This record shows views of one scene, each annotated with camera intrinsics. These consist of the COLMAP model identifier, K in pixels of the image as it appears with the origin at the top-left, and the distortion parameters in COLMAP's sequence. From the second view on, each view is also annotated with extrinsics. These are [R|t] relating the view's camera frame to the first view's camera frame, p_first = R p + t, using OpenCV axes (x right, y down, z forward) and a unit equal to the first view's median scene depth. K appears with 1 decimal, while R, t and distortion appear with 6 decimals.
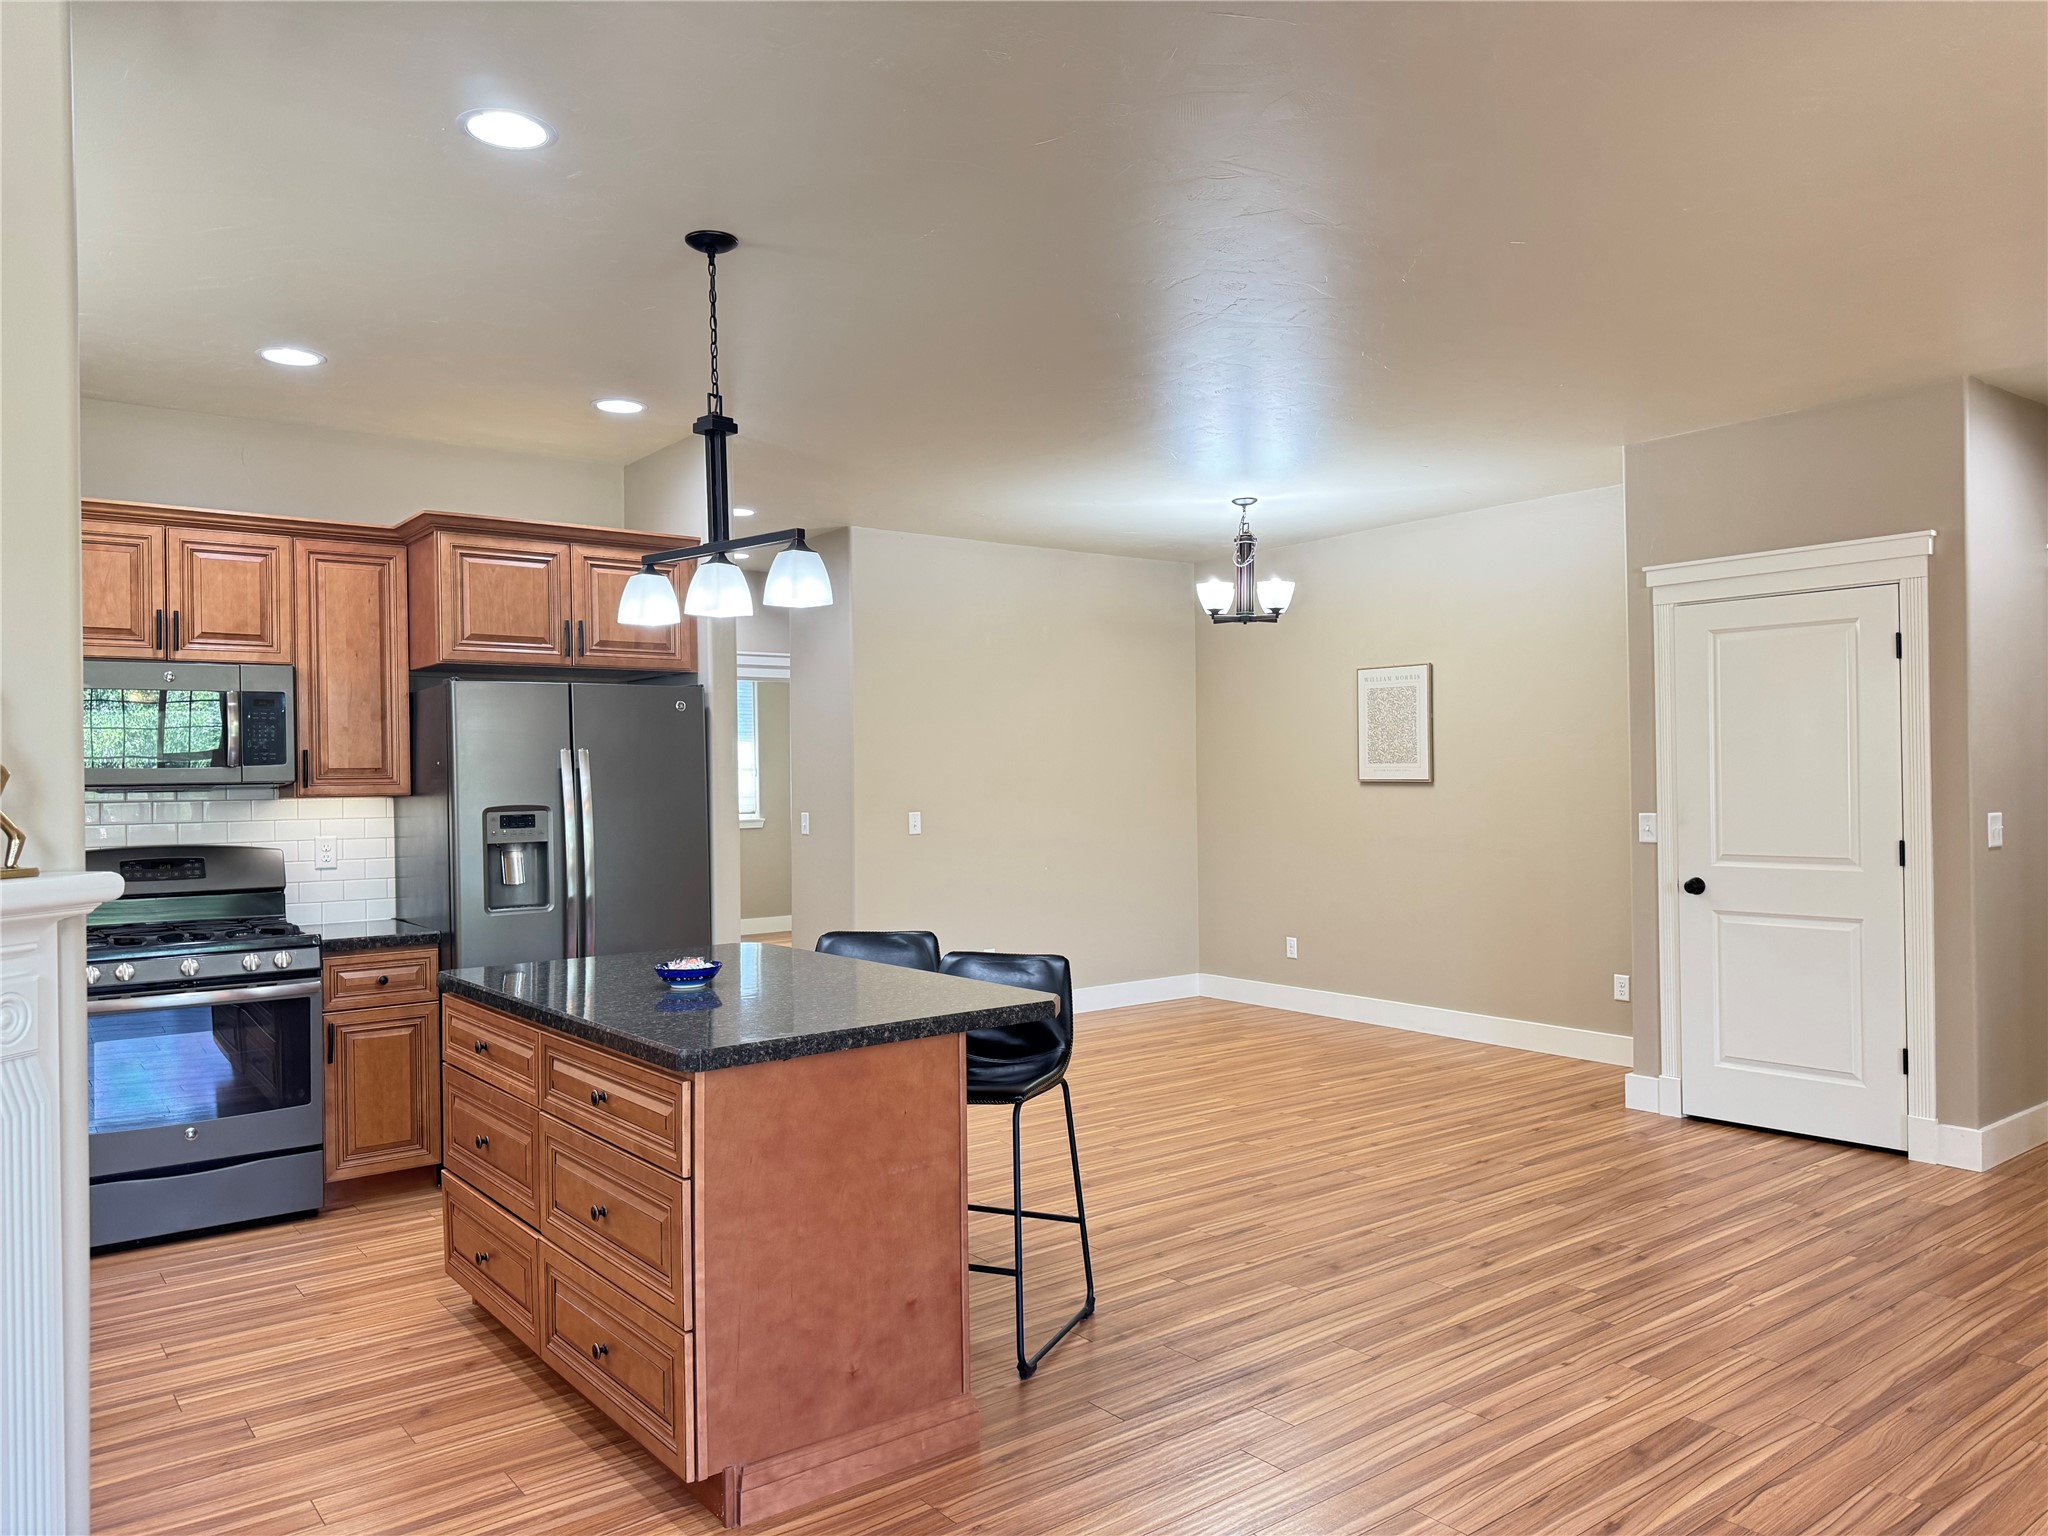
lens RADIAL K [[1449.5, 0, 1031.2], [0, 1449.5, 768.2], [0, 0, 1]] dist [-0.001887, -0.015225]
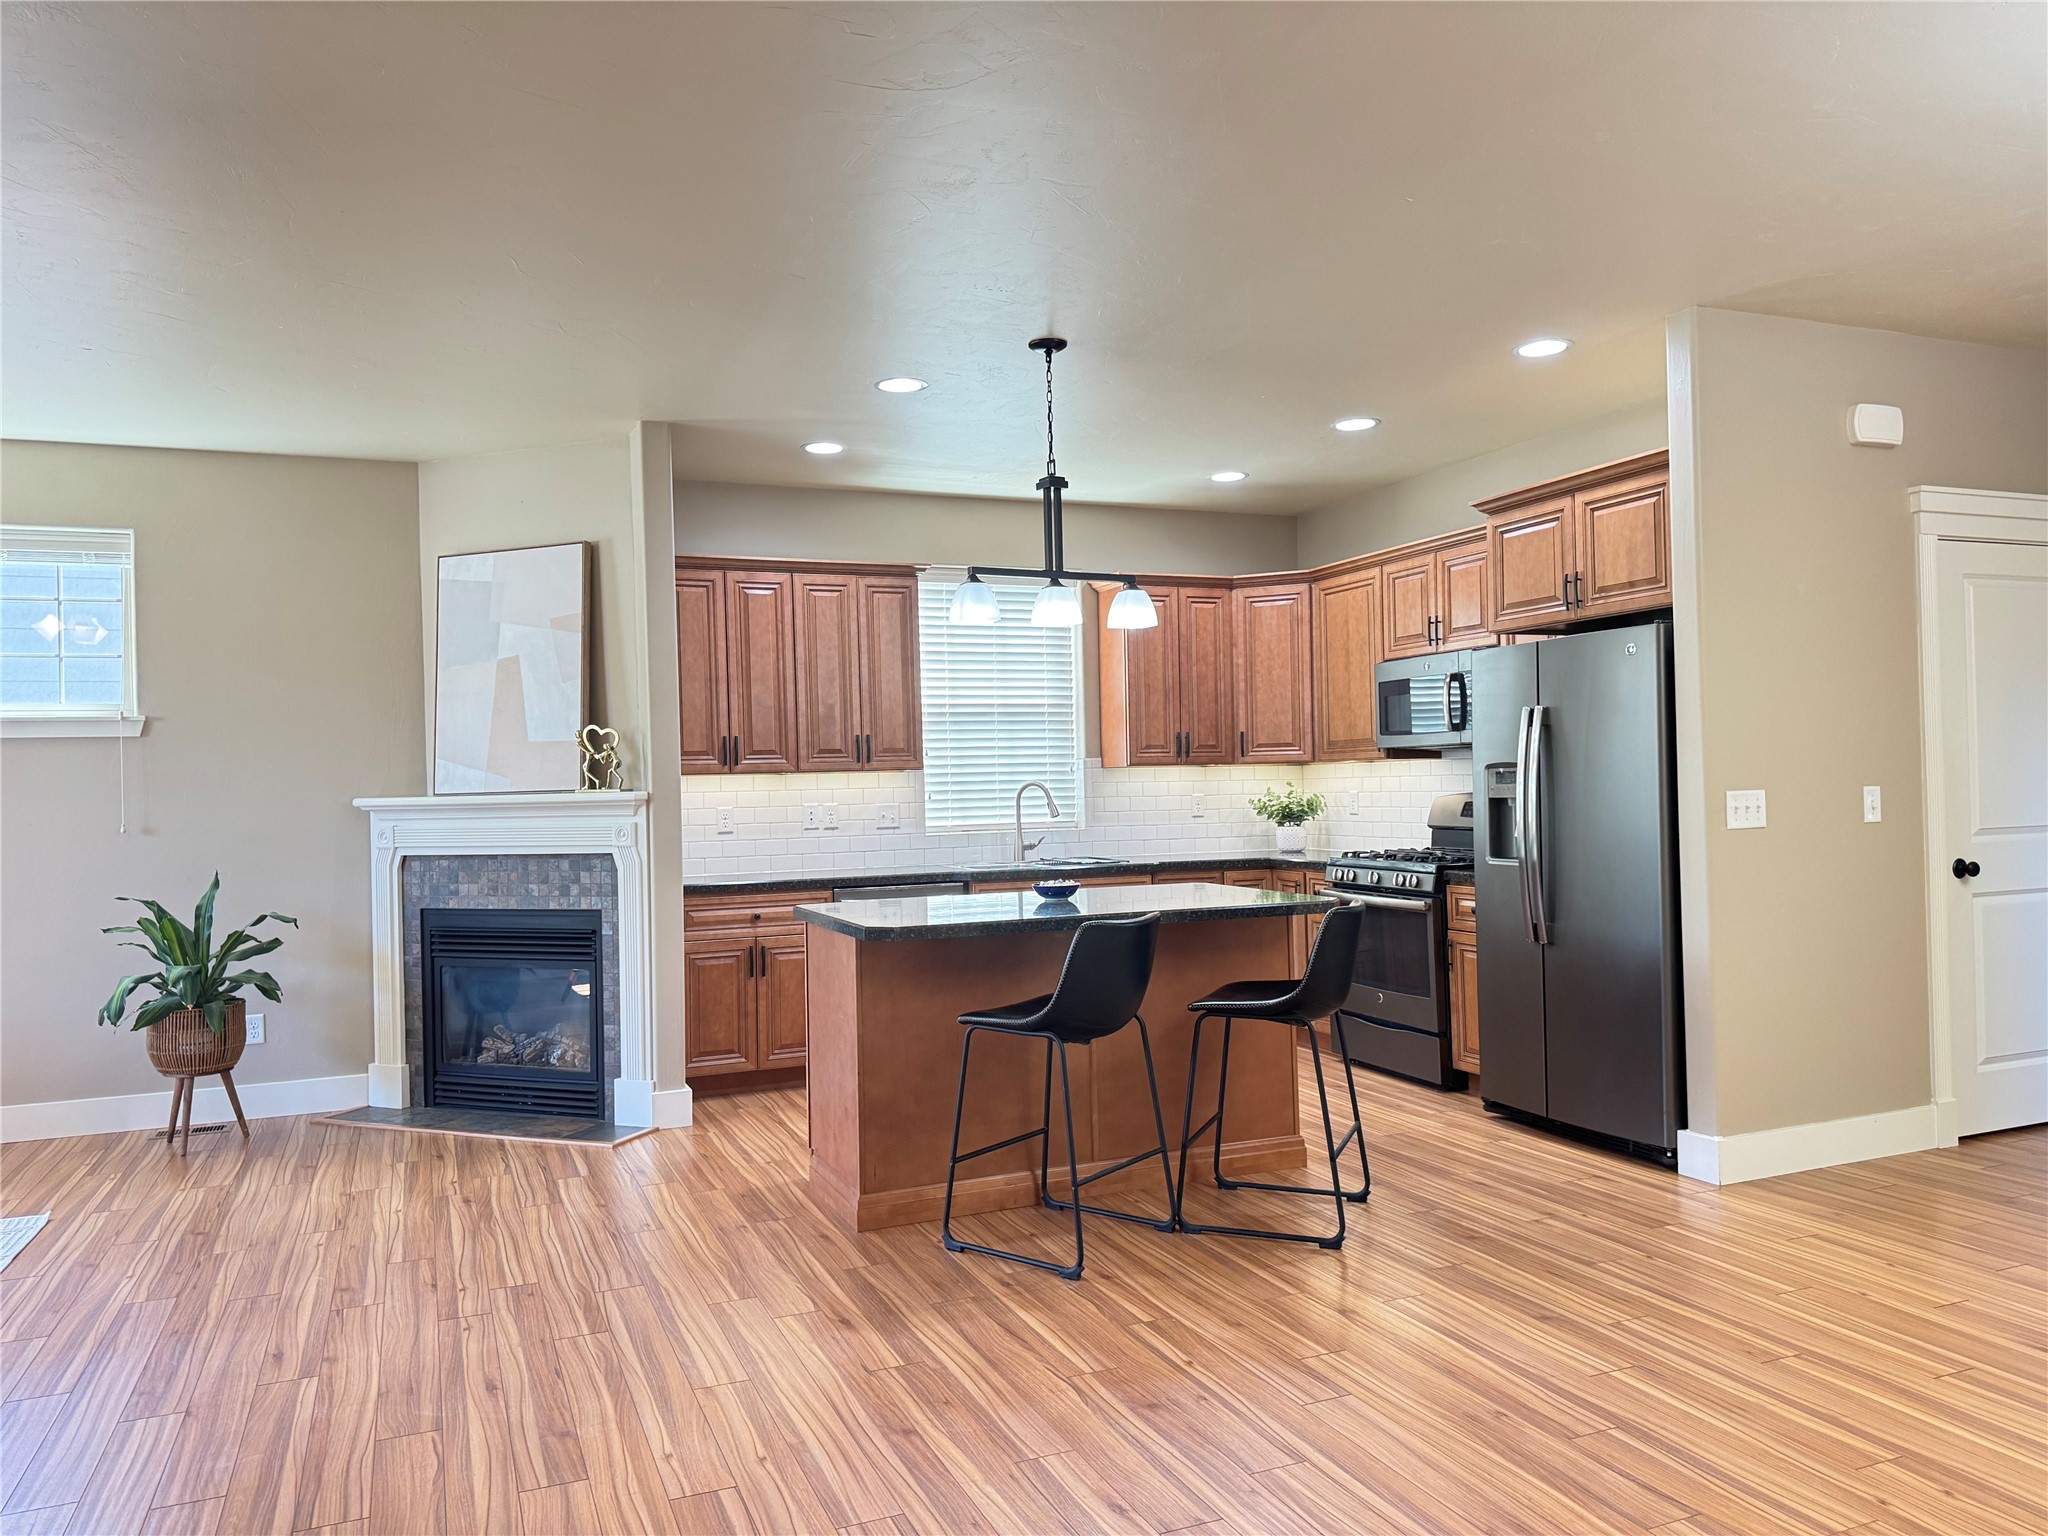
lens RADIAL K [[1449.5, 0, 1040.6], [0, 1449.5, 759.8], [0, 0, 1]] dist [-0.001887, -0.015225]
pose [[-0.239739, 0.007925, -0.970805, 0.977979], [0.022549, 0.999742, 0.002592, 0.010703], [0.970575, -0.021269, -0.239856, 1.174104]]
